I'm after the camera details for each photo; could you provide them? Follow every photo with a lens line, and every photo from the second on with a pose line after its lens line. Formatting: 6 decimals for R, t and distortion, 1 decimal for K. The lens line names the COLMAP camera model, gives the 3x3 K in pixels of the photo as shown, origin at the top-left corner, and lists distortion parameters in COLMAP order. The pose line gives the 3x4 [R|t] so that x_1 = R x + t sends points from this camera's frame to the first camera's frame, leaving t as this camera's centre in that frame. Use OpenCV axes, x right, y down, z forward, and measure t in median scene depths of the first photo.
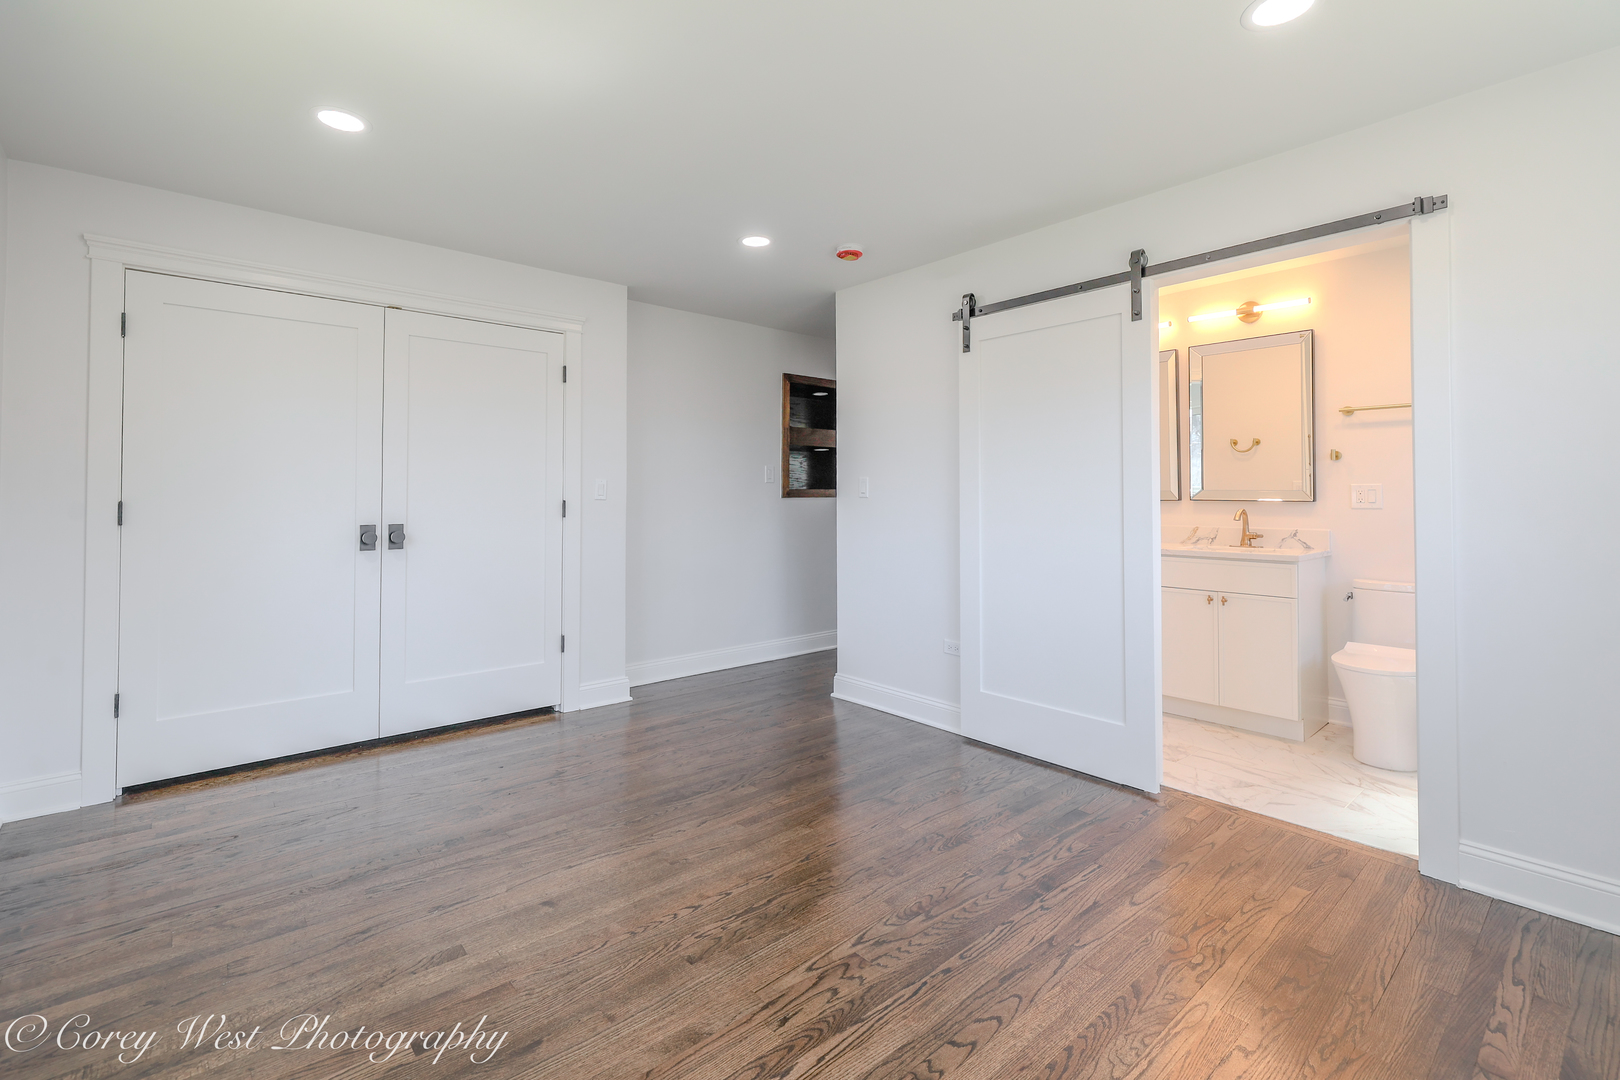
lens RADIAL K [[699.1, 0, 803.9], [0, 699.1, 486.1], [0, 0, 1]] dist [0.001192, 0.000017]
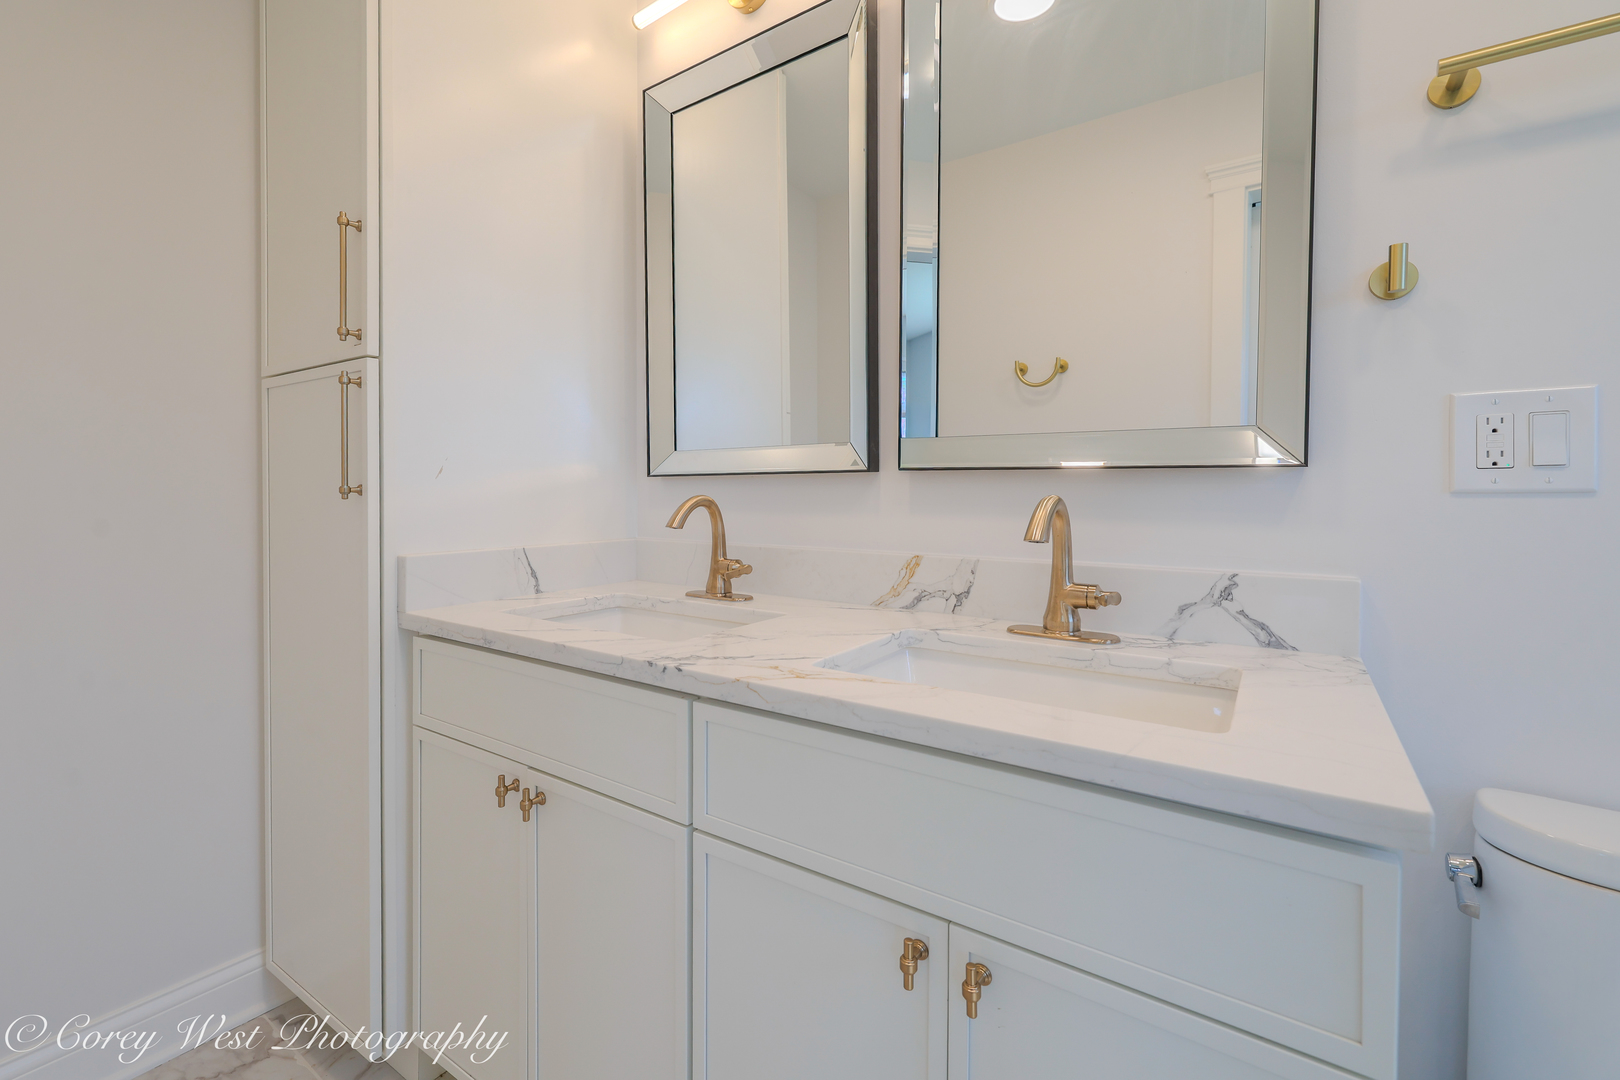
lens RADIAL K [[699.1, 0, 803.9], [0, 699.1, 486.1], [0, 0, 1]] dist [0.001192, 0.000017]
pose [[0.967755, 0.002713, 0.251877, 0.470516], [-0.005265, 0.999941, 0.009457, 0.026456], [-0.251836, -0.010478, 0.967713, 0.769597]]
